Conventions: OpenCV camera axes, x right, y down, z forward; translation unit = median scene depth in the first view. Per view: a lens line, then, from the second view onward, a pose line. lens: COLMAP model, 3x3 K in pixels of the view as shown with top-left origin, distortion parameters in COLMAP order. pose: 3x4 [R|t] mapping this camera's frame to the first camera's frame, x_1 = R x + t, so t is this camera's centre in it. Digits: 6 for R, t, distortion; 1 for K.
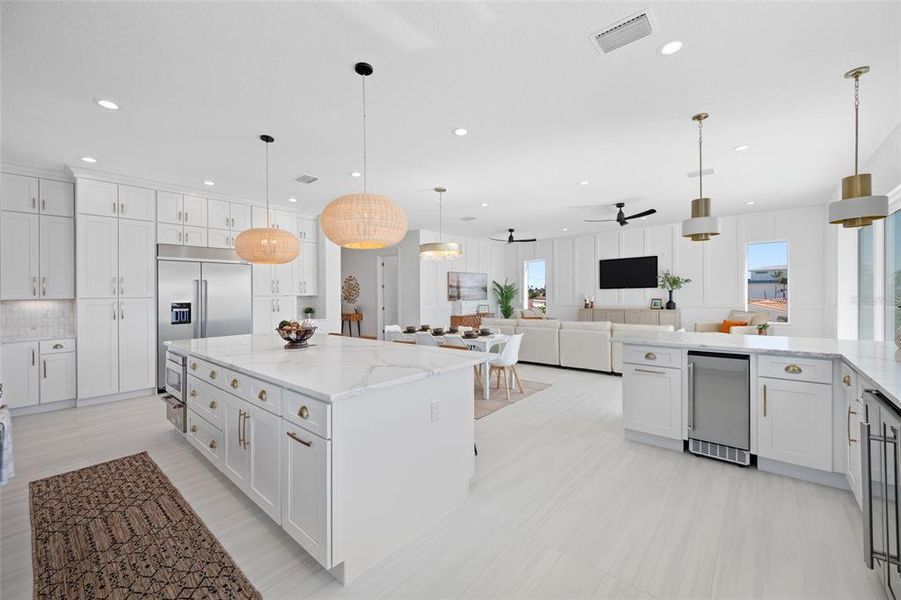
lens RADIAL K [[357.3, 0, 452.8], [0, 357.3, 292.8], [0, 0, 1]] dist [-0.002957, 0.000888]
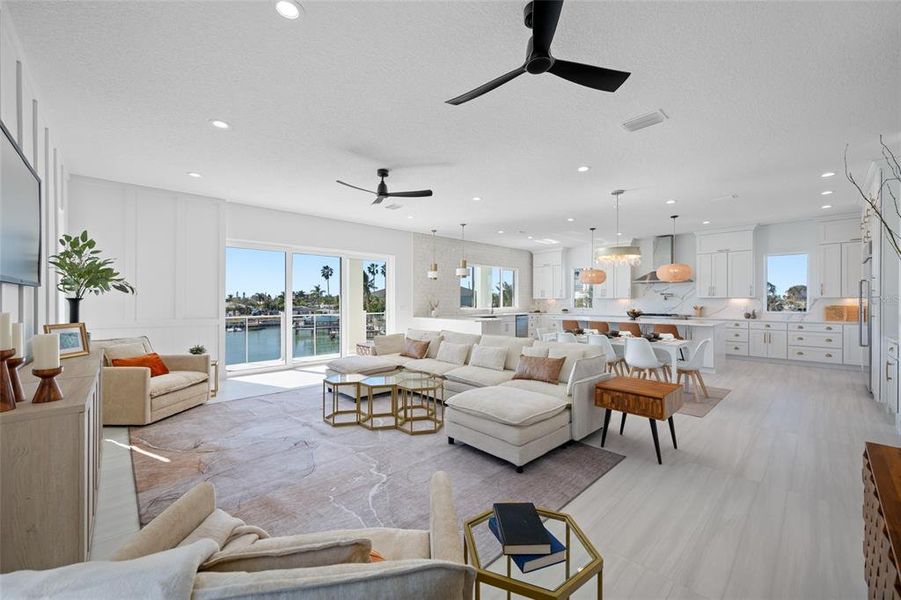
lens RADIAL K [[357.3, 0, 455.8], [0, 357.3, 301.3], [0, 0, 1]] dist [-0.002957, 0.000888]
pose [[-0.995934, 0.016657, 0.088528, 0.370064], [0.016566, 0.999861, -0.001769, 0.005633], [-0.088545, -0.000295, -0.996072, 2.267332]]
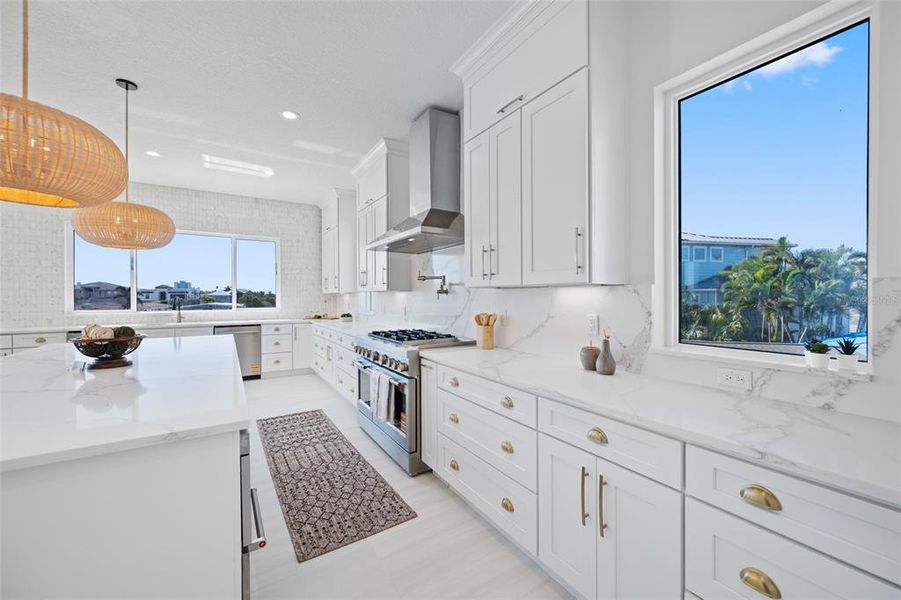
lens RADIAL K [[357.3, 0, 456.6], [0, 357.3, 300.3], [0, 0, 1]] dist [-0.002957, 0.000888]
pose [[-0.959095, 0.014284, 0.282723, -0.797320], [0.015539, 0.999877, 0.002197, 0.022992], [-0.282657, 0.006501, -0.959199, 0.924103]]
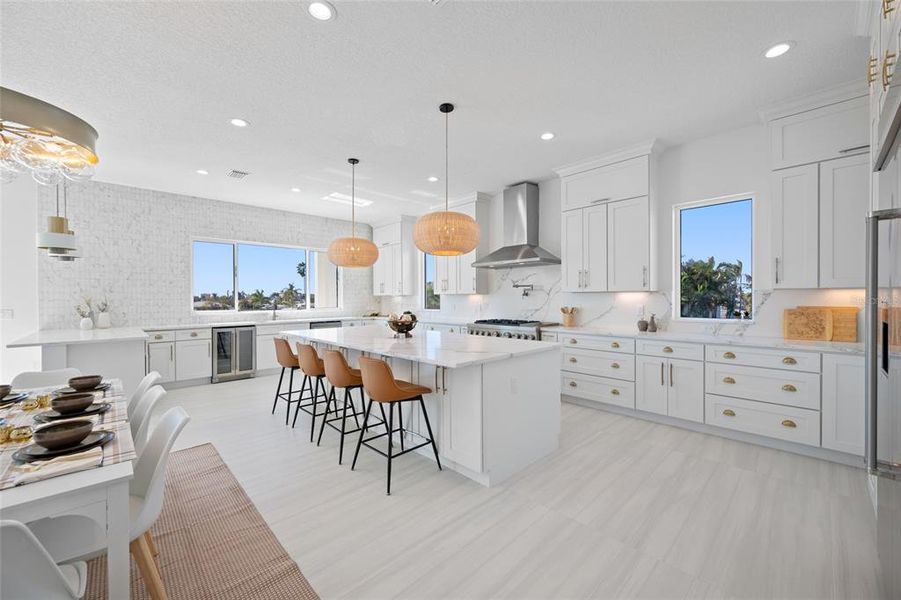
lens RADIAL K [[357.3, 0, 456.7], [0, 357.3, 301.3], [0, 0, 1]] dist [-0.002957, 0.000888]
pose [[-0.996194, 0.021970, 0.084348, -0.457603], [0.022510, 0.999732, 0.005453, 0.018331], [-0.084206, 0.007331, -0.996421, 1.387384]]
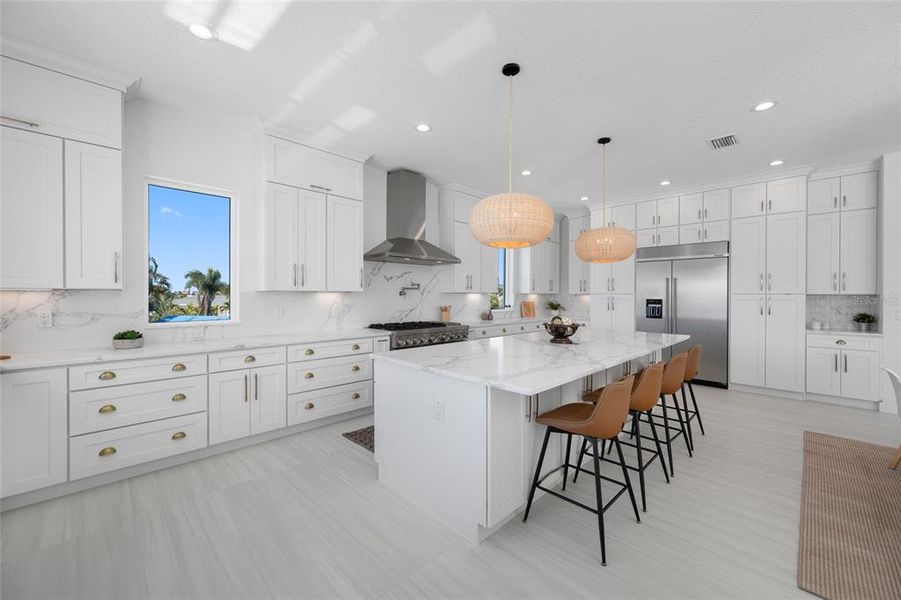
lens RADIAL K [[357.3, 0, 446.0], [0, 357.3, 292.8], [0, 0, 1]] dist [-0.002957, 0.000888]
pose [[-0.080357, 0.010658, -0.996709, 0.404319], [0.002309, 0.999942, 0.010507, -0.004679], [0.996763, -0.001457, -0.080377, 0.468073]]
